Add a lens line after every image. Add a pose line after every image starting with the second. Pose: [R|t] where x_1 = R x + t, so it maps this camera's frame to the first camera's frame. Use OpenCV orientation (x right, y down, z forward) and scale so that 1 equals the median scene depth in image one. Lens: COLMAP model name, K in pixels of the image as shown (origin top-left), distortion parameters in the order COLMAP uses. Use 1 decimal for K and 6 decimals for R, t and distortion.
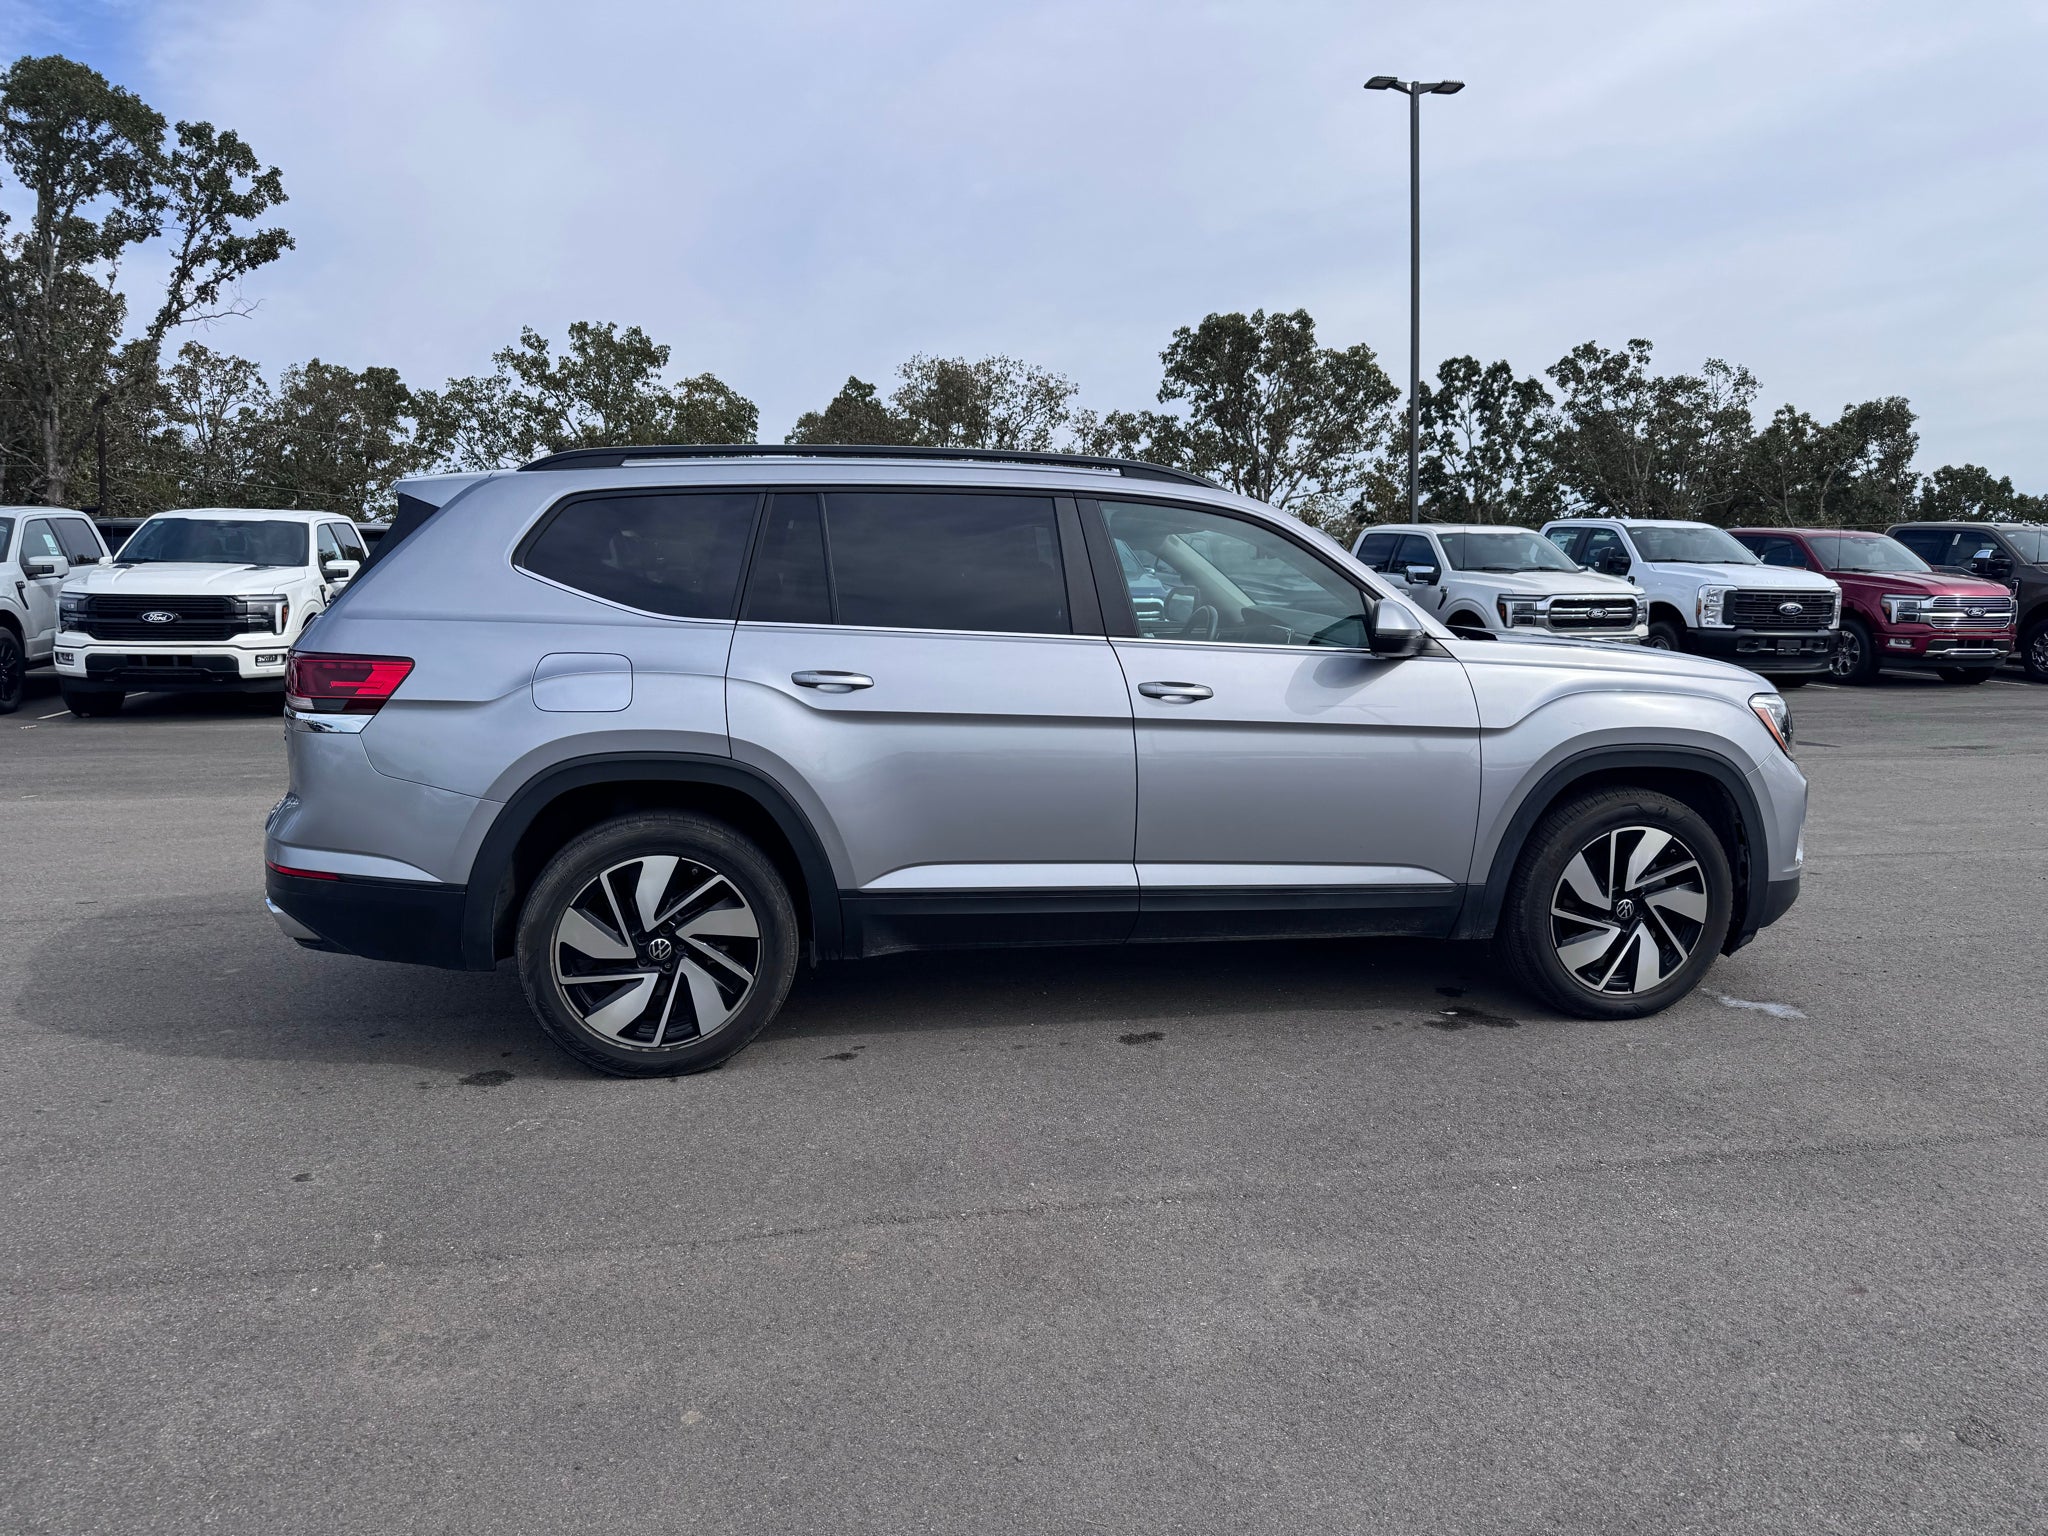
lens RADIAL K [[1444.5, 0, 1023.8], [0, 1444.5, 773.2], [0, 0, 1]] dist [0.042983, -0.055342]
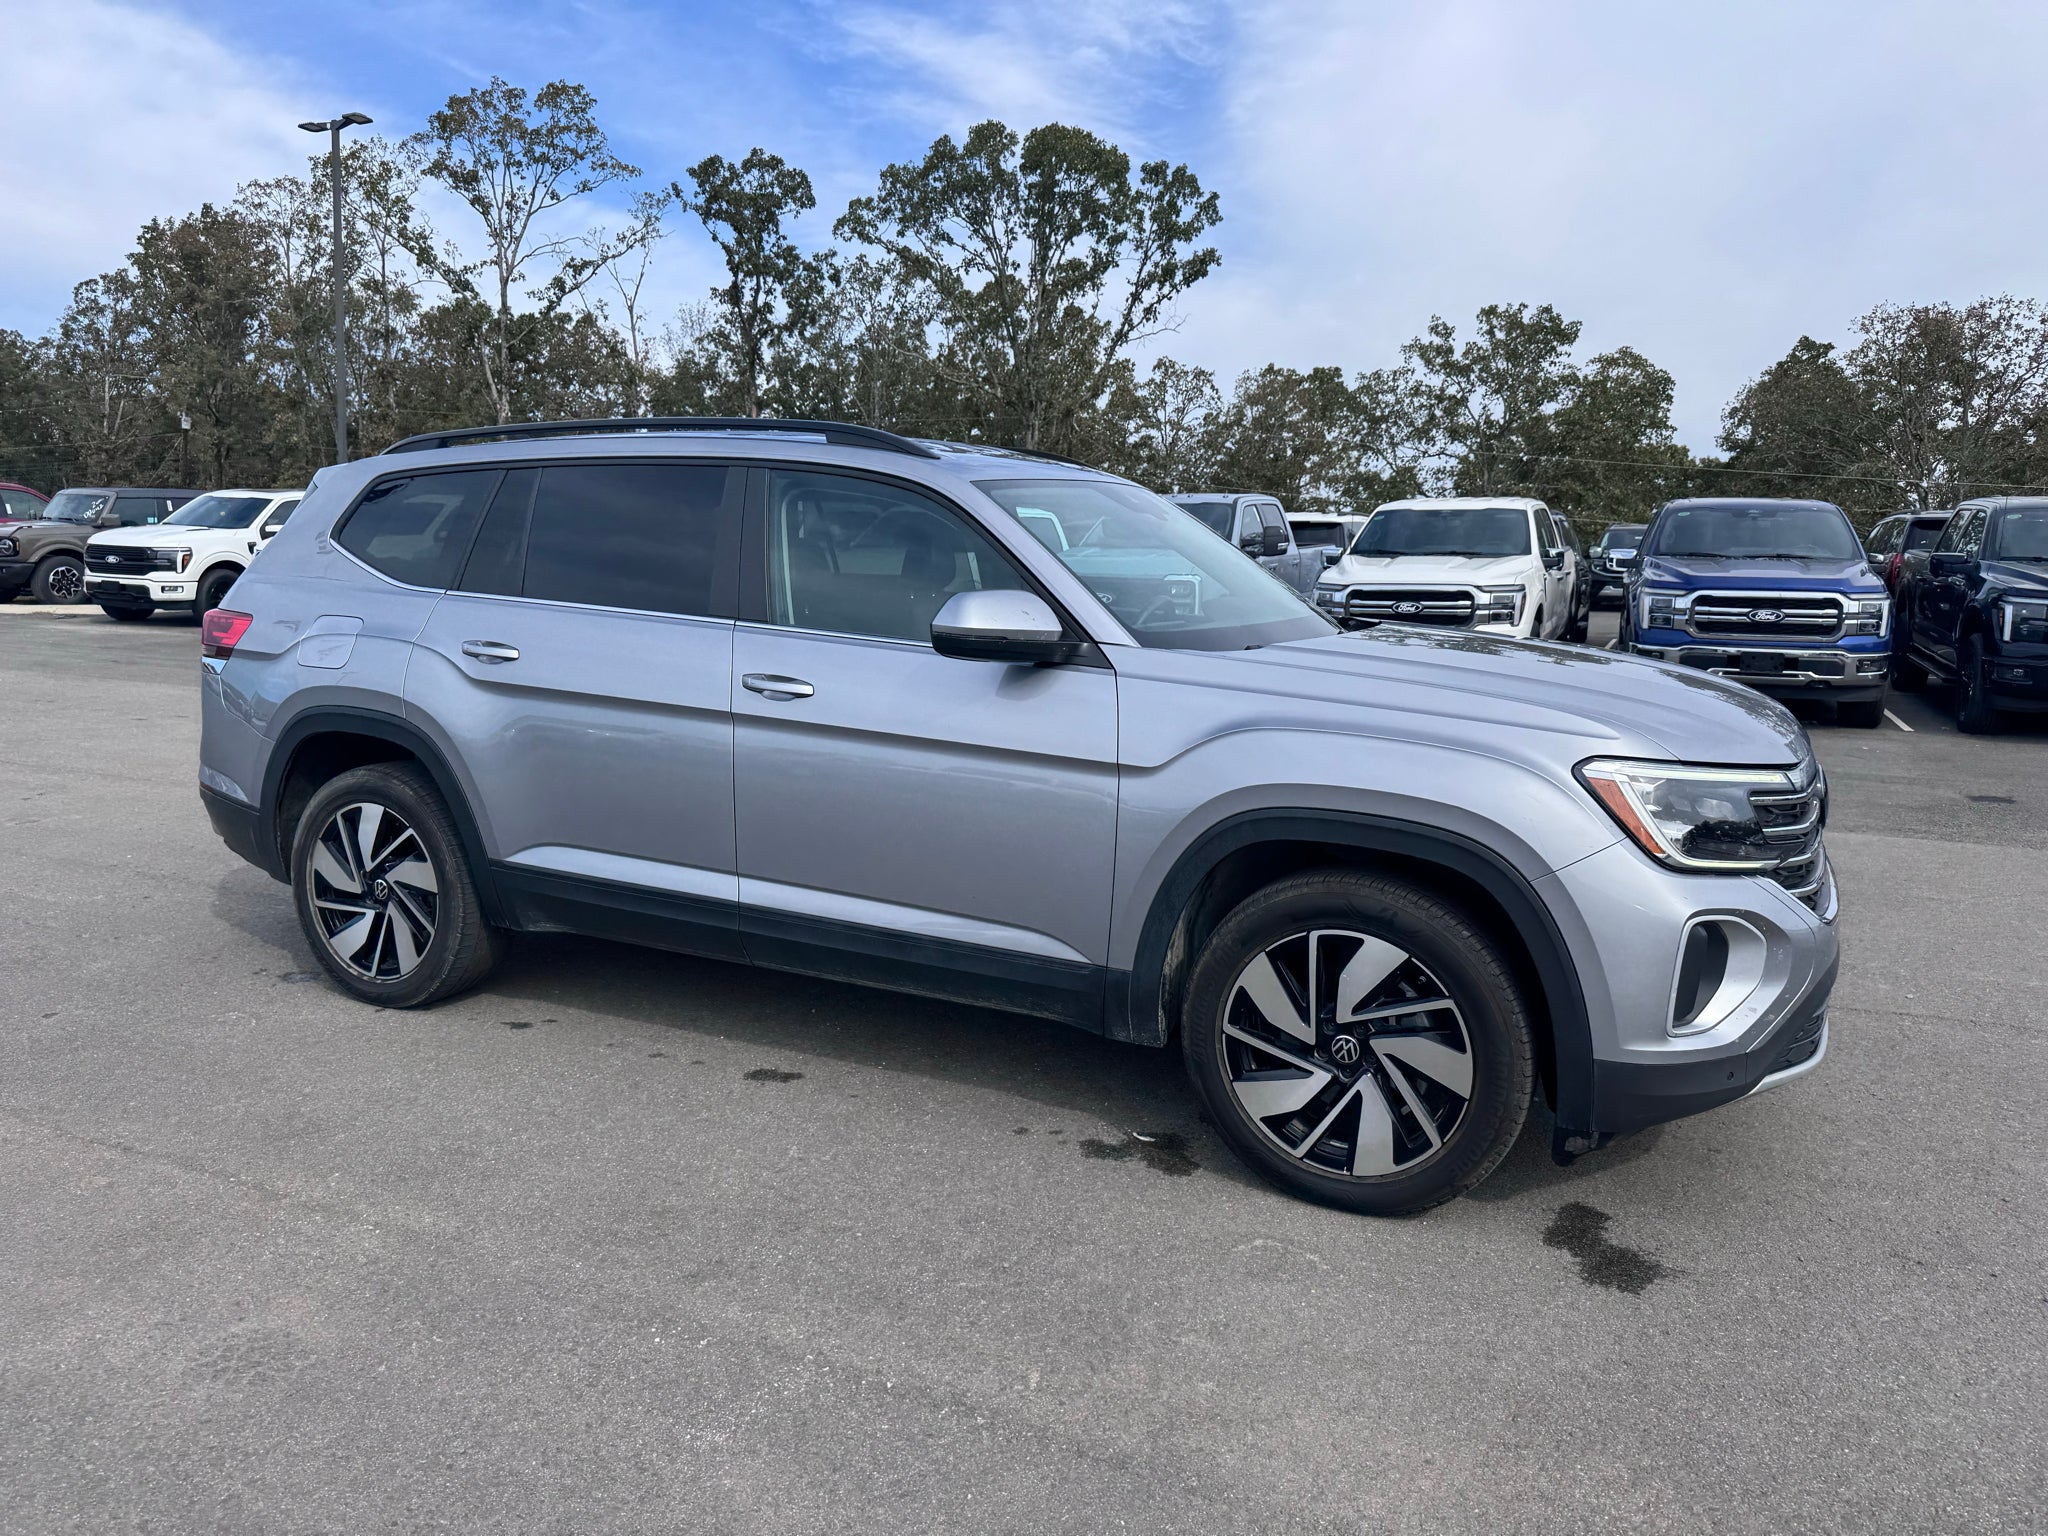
lens RADIAL K [[1444.5, 0, 1017.3], [0, 1444.5, 757.6], [0, 0, 1]] dist [0.042983, -0.055342]
pose [[0.793889, 0.092716, -0.600953, 0.705911], [-0.093980, 0.995141, 0.029380, -0.049886], [0.600757, 0.033153, 0.798744, 0.368034]]
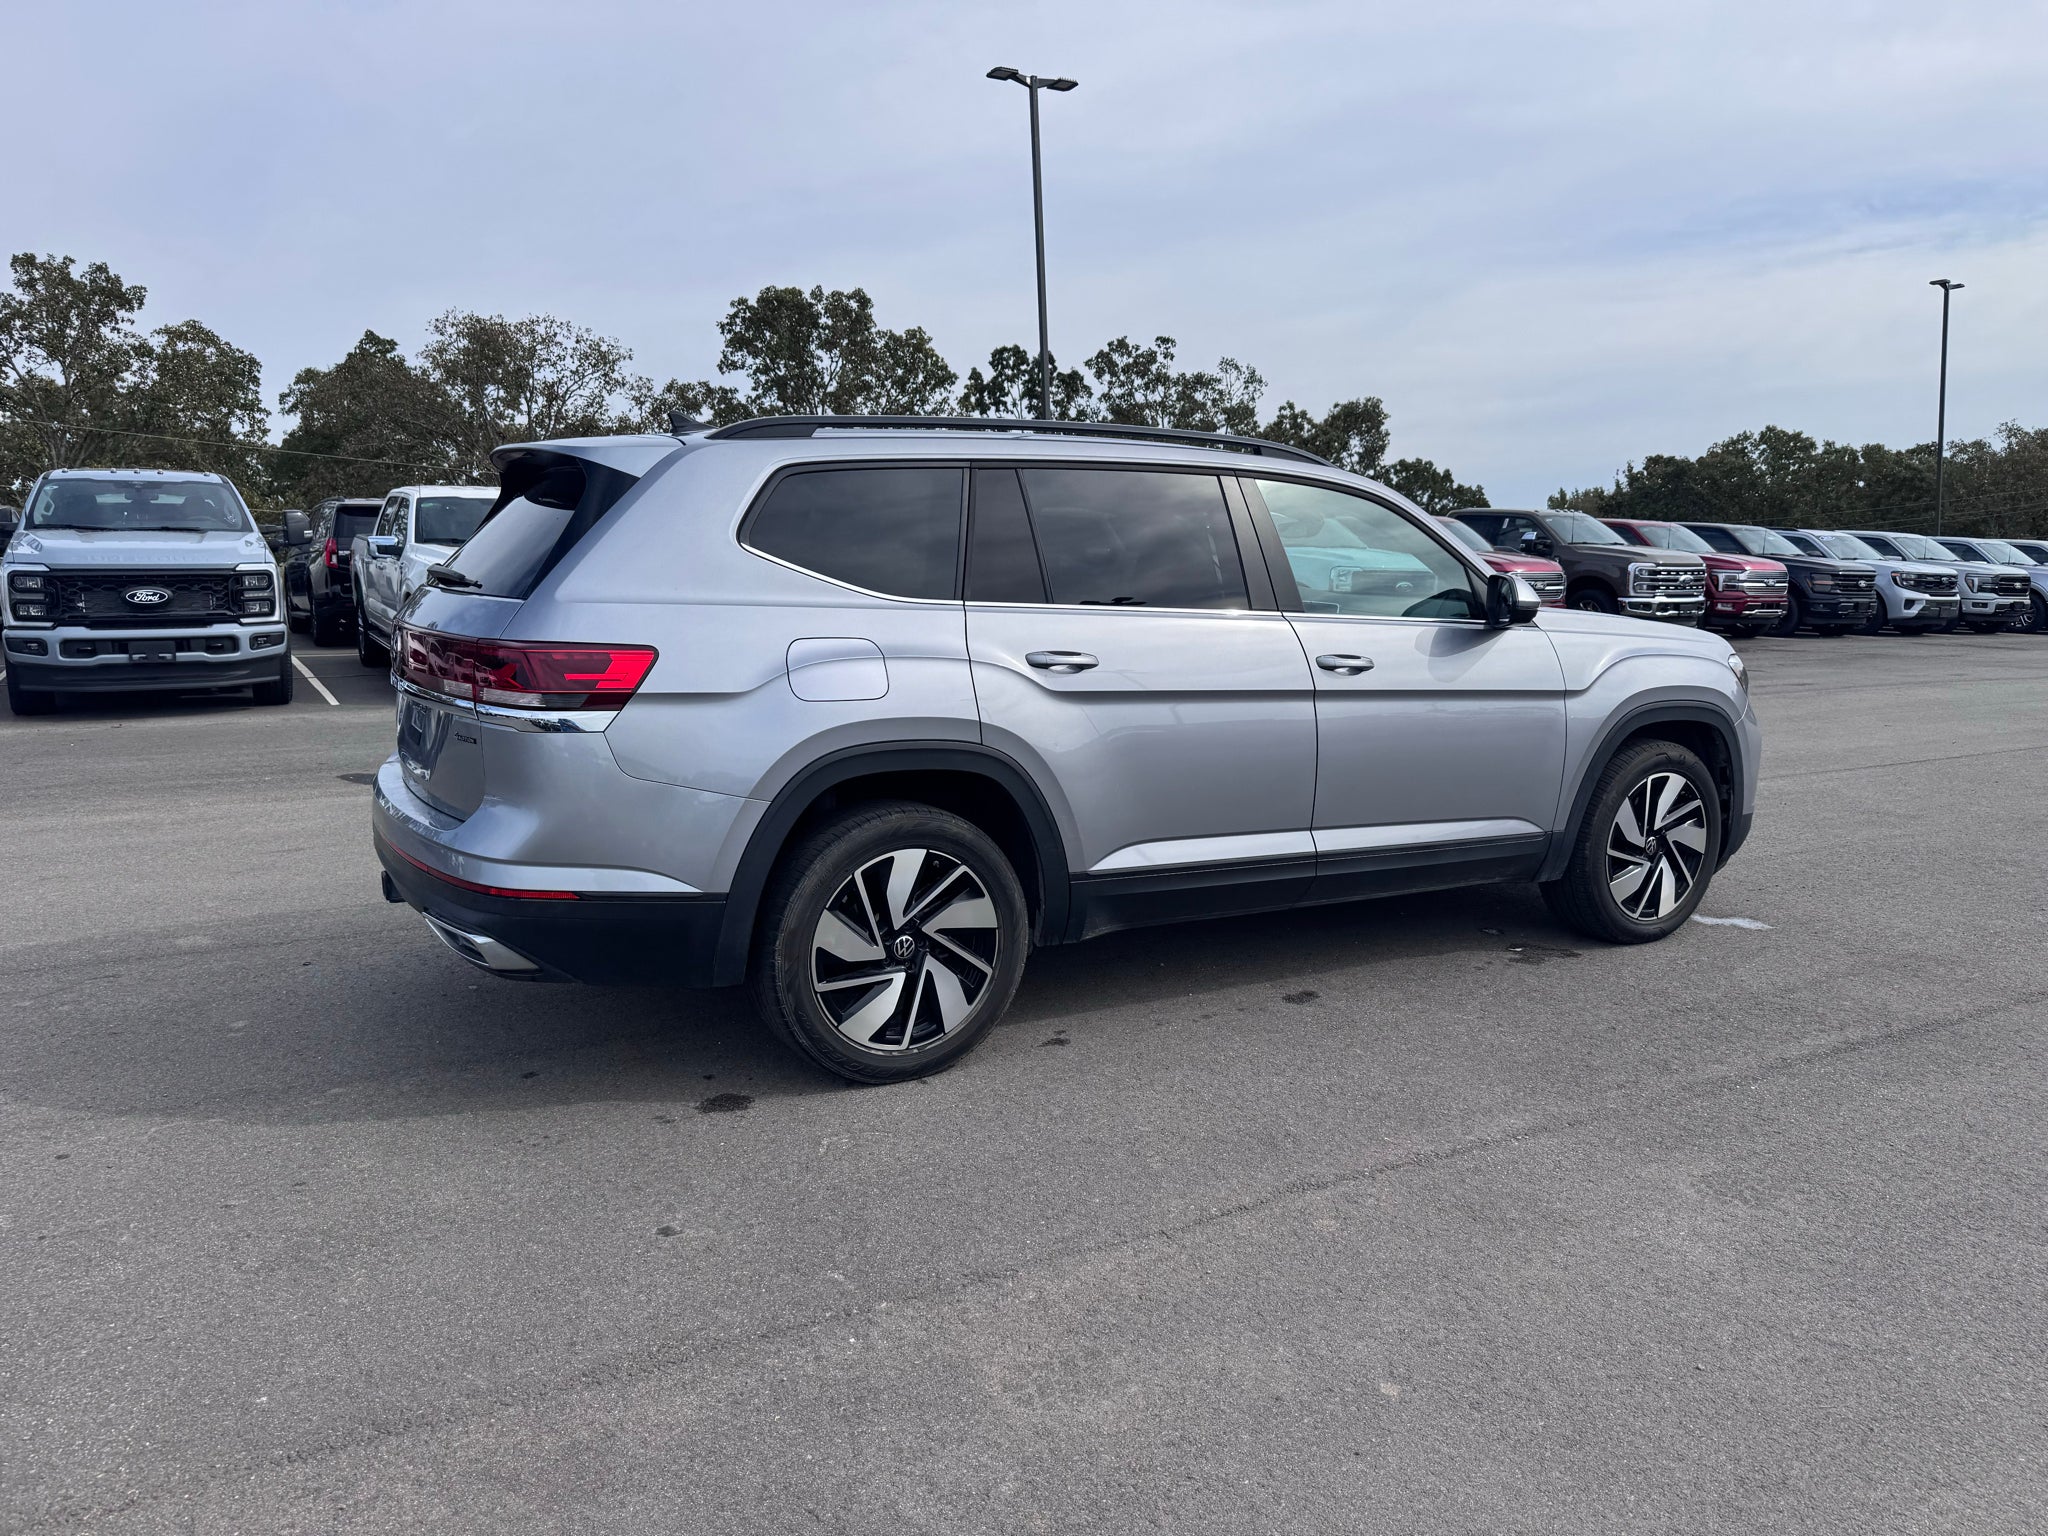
lens RADIAL K [[1444.5, 0, 1028.5], [0, 1444.5, 773.7], [0, 0, 1]] dist [0.042983, -0.055342]
pose [[0.947761, -0.045530, 0.315716, -0.422212], [0.040530, 0.998927, 0.022388, -0.008938], [-0.316396, -0.008423, 0.948590, 0.069869]]
